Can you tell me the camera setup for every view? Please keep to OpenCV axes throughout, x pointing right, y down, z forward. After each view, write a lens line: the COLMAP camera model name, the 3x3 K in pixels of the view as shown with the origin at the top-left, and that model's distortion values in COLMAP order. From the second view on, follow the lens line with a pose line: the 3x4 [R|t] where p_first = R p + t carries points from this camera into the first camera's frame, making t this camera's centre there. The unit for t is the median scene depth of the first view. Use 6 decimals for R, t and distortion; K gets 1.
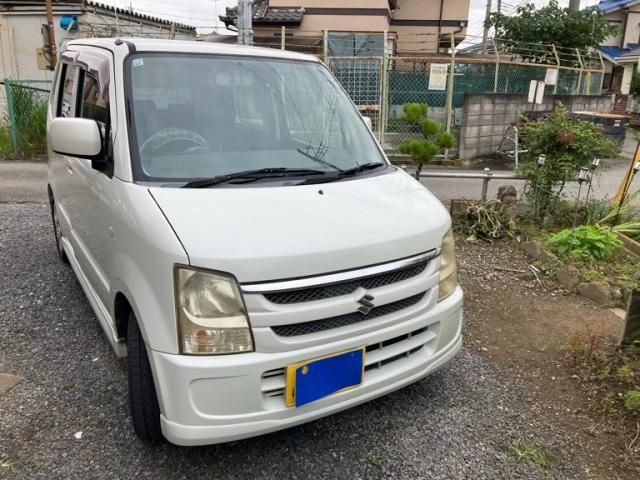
lens RADIAL K [[500.9, 0, 320.0], [0, 500.9, 240.0], [0, 0, 1]] dist [0.000099, -0.000123]
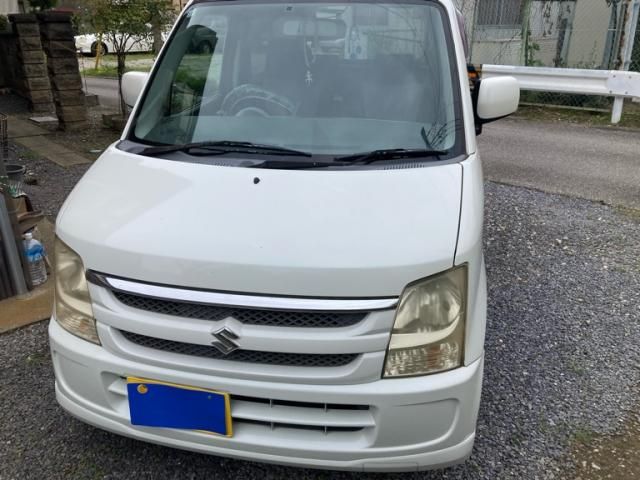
lens RADIAL K [[500.9, 0, 320.0], [0, 500.9, 240.0], [0, 0, 1]] dist [0.000099, -0.000123]
pose [[0.740435, 0.235848, -0.629390, 0.600970], [-0.175256, 0.971767, 0.157968, -0.152063], [0.648877, -0.006661, 0.760864, 0.509952]]
